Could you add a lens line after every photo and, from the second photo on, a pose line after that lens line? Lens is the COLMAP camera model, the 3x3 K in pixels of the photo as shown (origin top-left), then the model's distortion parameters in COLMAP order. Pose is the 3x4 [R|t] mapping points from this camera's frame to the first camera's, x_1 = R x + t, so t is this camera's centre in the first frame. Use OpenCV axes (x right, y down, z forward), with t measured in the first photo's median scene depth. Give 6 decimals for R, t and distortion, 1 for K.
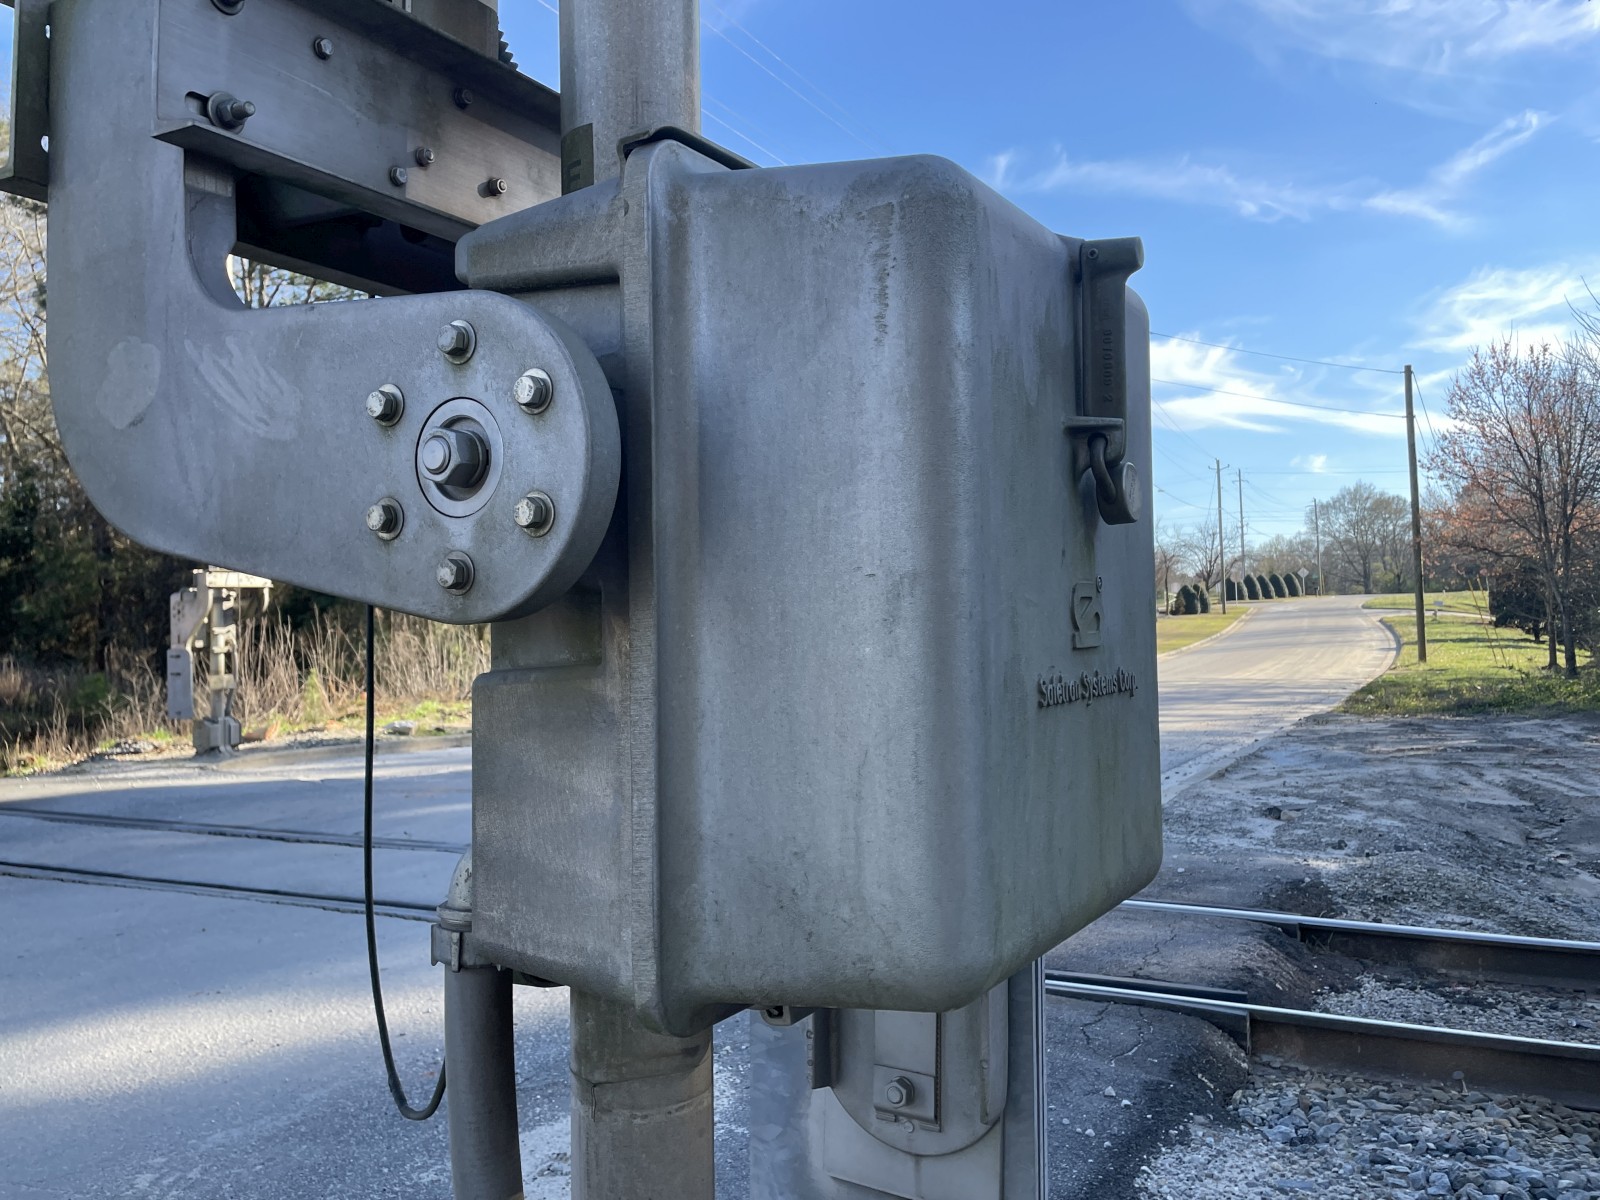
lens RADIAL K [[1313.9, 0, 798.3], [0, 1313.9, 568.5], [0, 0, 1]] dist [0.072503, -0.075744]
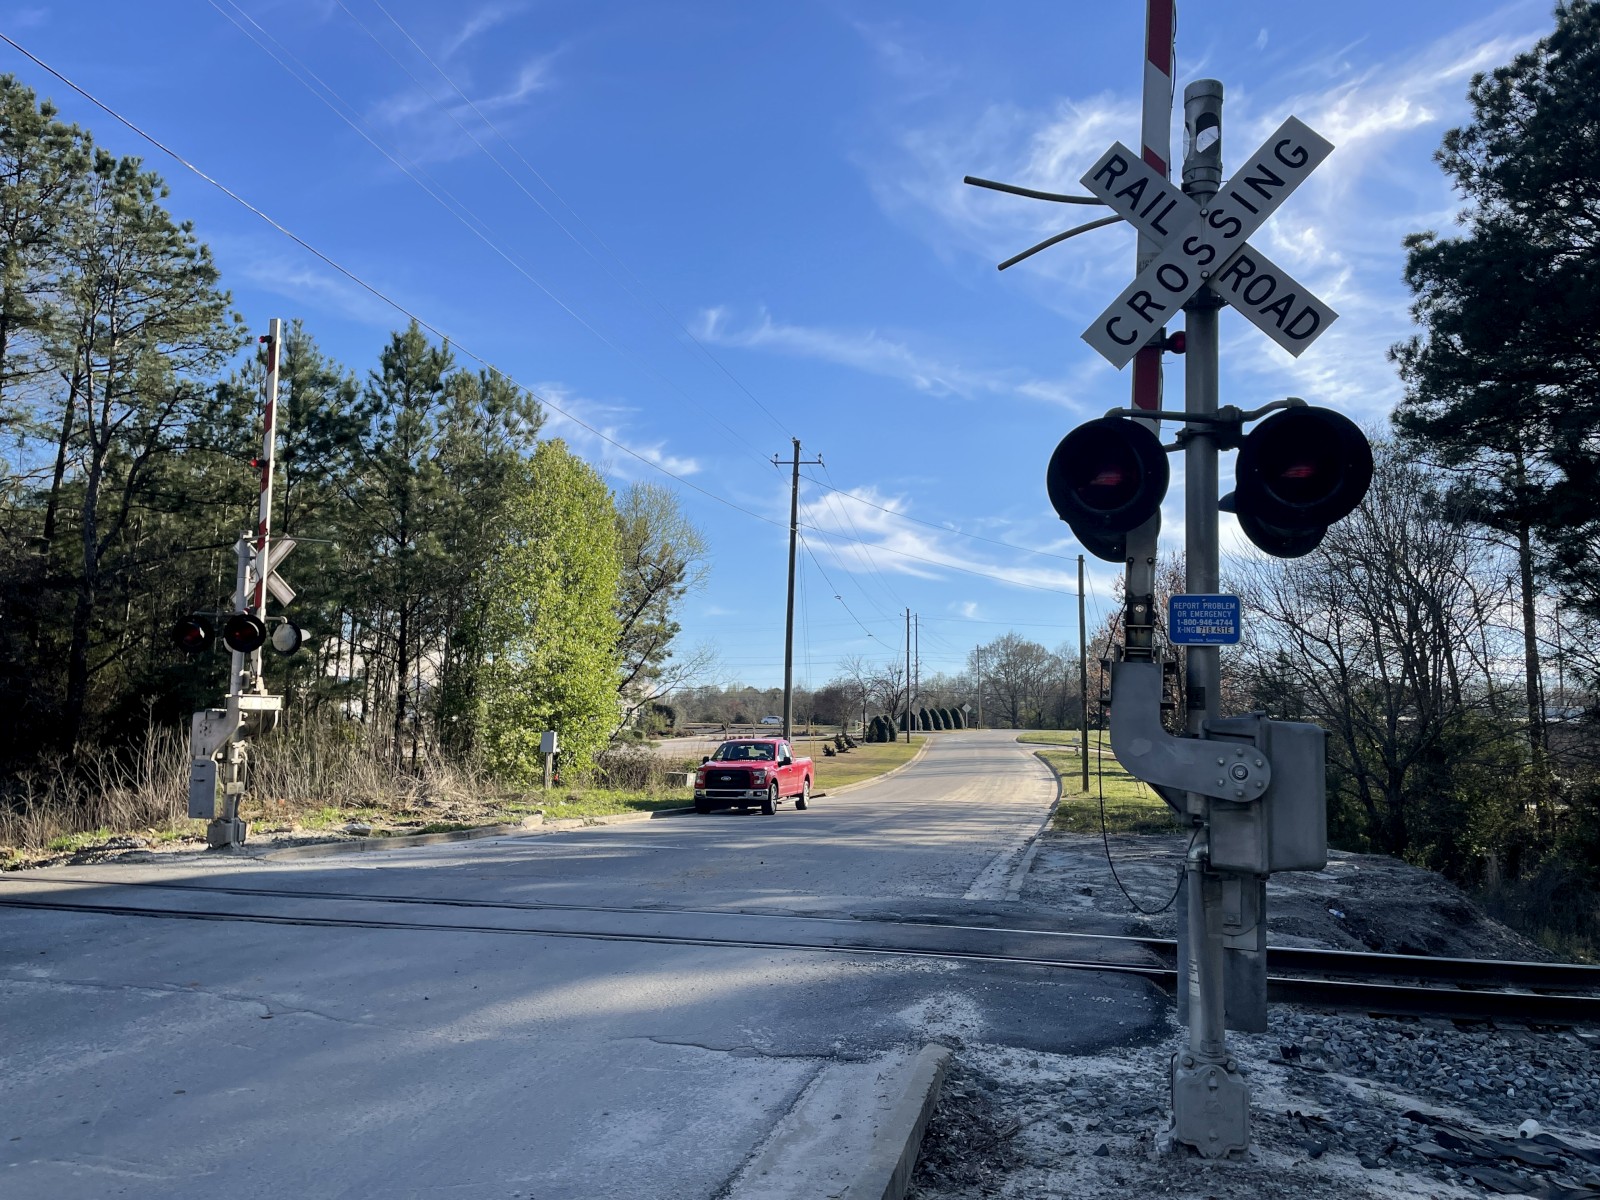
lens RADIAL K [[1347.7, 0, 769.5], [0, 1347.7, 594.9], [0, 0, 1]] dist [0.107269, -0.154951]
pose [[0.966239, 0.061919, 0.250096, -0.107635], [-0.046478, 0.996657, -0.067185, -0.010504], [-0.253420, 0.053292, 0.965887, -0.121406]]
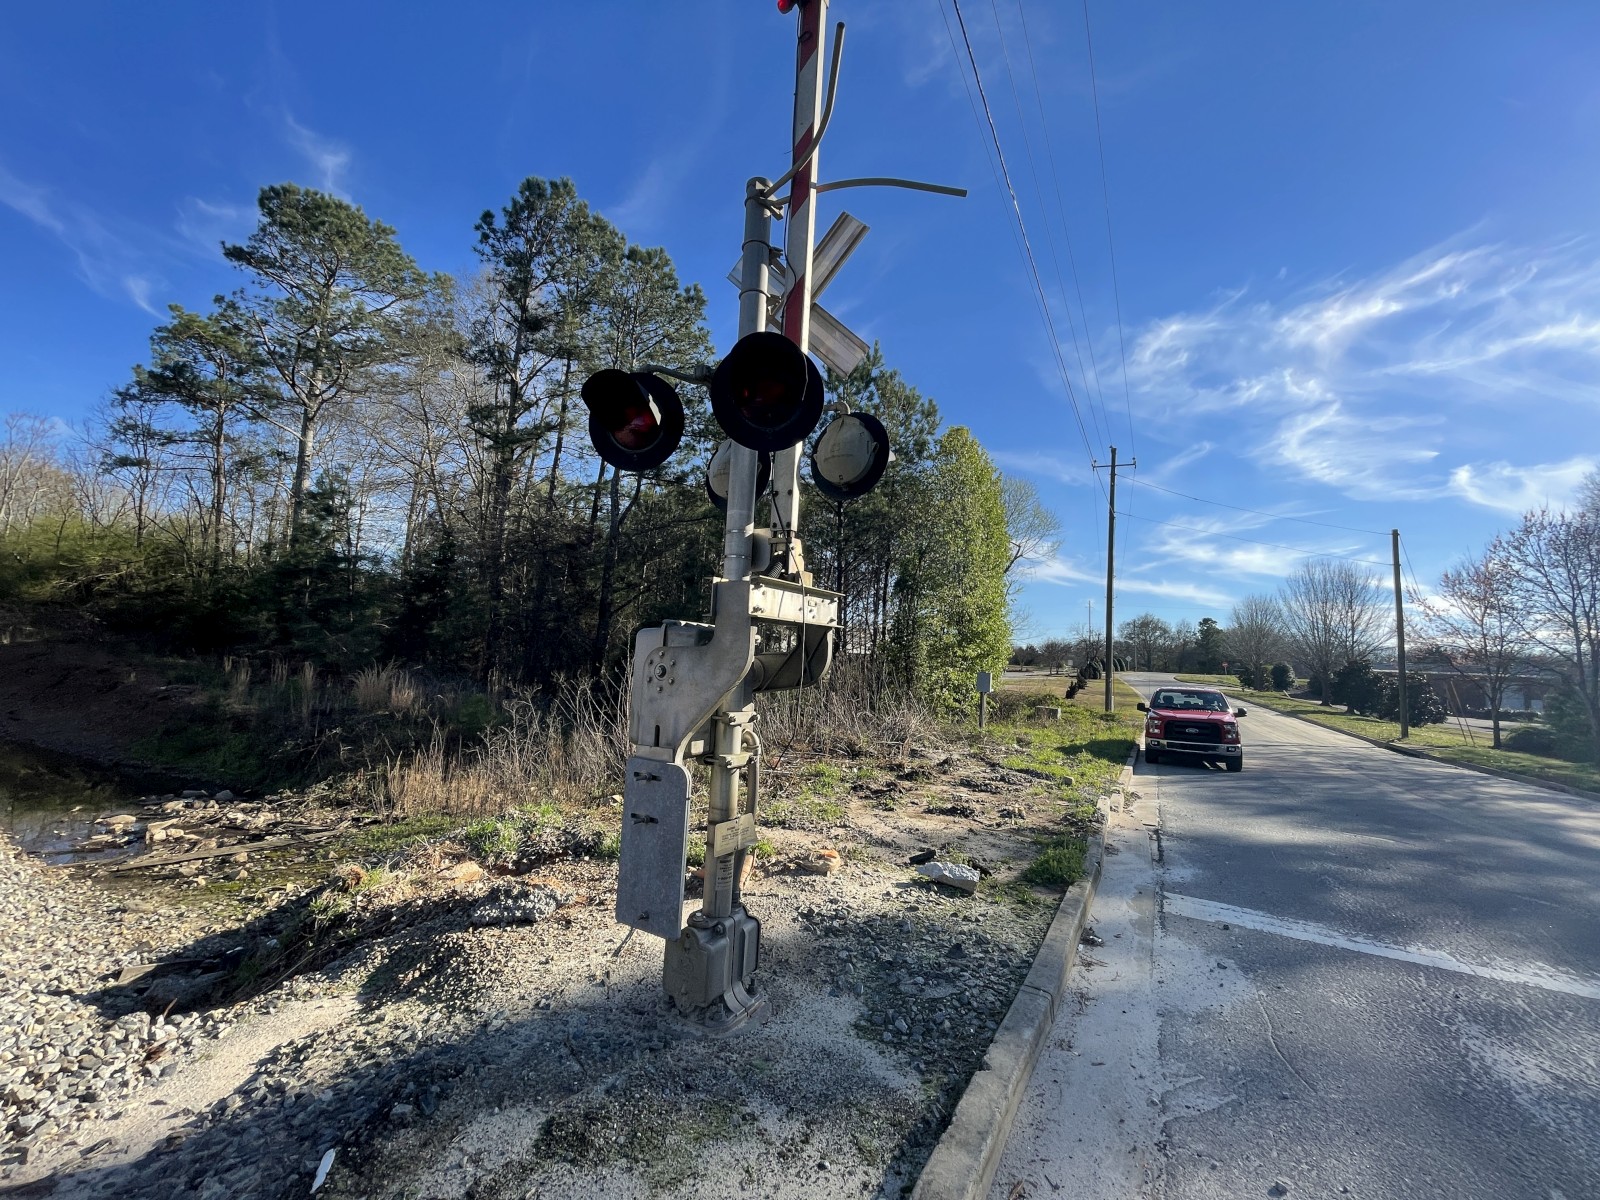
lens RADIAL K [[544.3, 0, 800.0], [0, 544.3, 600.0], [0, 0, 1]] dist [-0.017221, 0.000037]
pose [[0.997137, 0.069308, 0.030232, -0.158707], [-0.067221, 0.995599, -0.065300, 0.006701], [-0.034625, 0.063081, 0.997408, 0.305422]]
